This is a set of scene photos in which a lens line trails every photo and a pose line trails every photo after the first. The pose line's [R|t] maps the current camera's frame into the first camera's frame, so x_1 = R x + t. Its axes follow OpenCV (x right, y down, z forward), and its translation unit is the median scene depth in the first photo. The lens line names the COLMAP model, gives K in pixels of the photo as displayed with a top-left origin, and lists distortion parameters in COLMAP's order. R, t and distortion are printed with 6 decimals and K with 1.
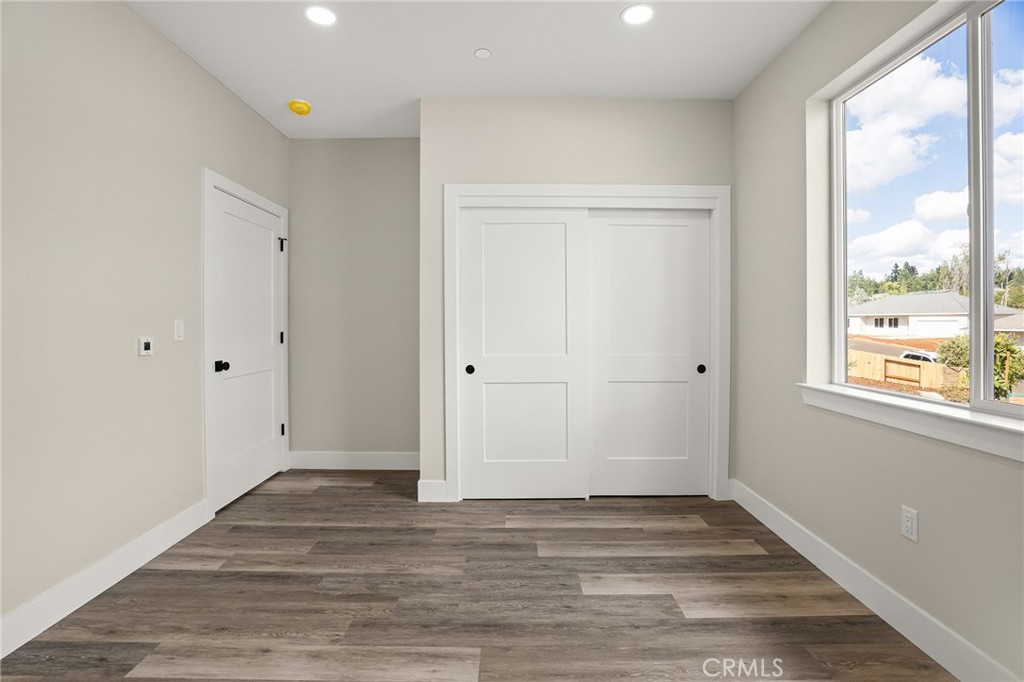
lens RADIAL K [[488.6, 0, 511.4], [0, 488.6, 334.0], [0, 0, 1]] dist [-0.042640, 0.009077]
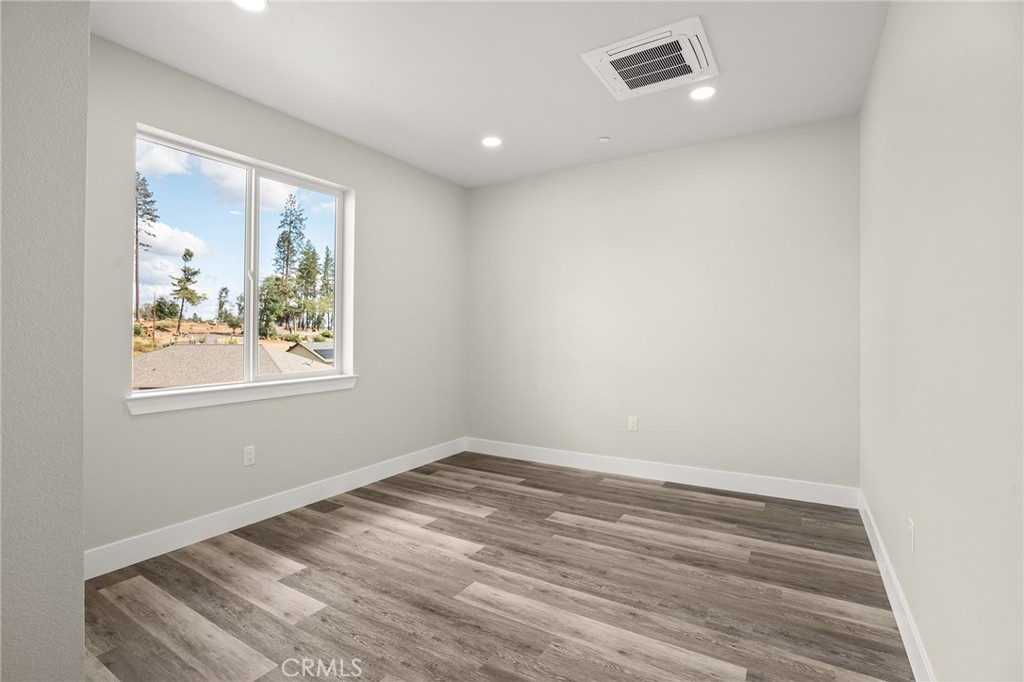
lens RADIAL K [[488.6, 0, 507.7], [0, 488.6, 332.3], [0, 0, 1]] dist [-0.042640, 0.009077]
pose [[-0.853585, 0.007096, 0.520905, -0.756266], [0.016597, 0.999770, 0.013577, -0.042866], [-0.520689, 0.020234, -0.853507, 1.781701]]
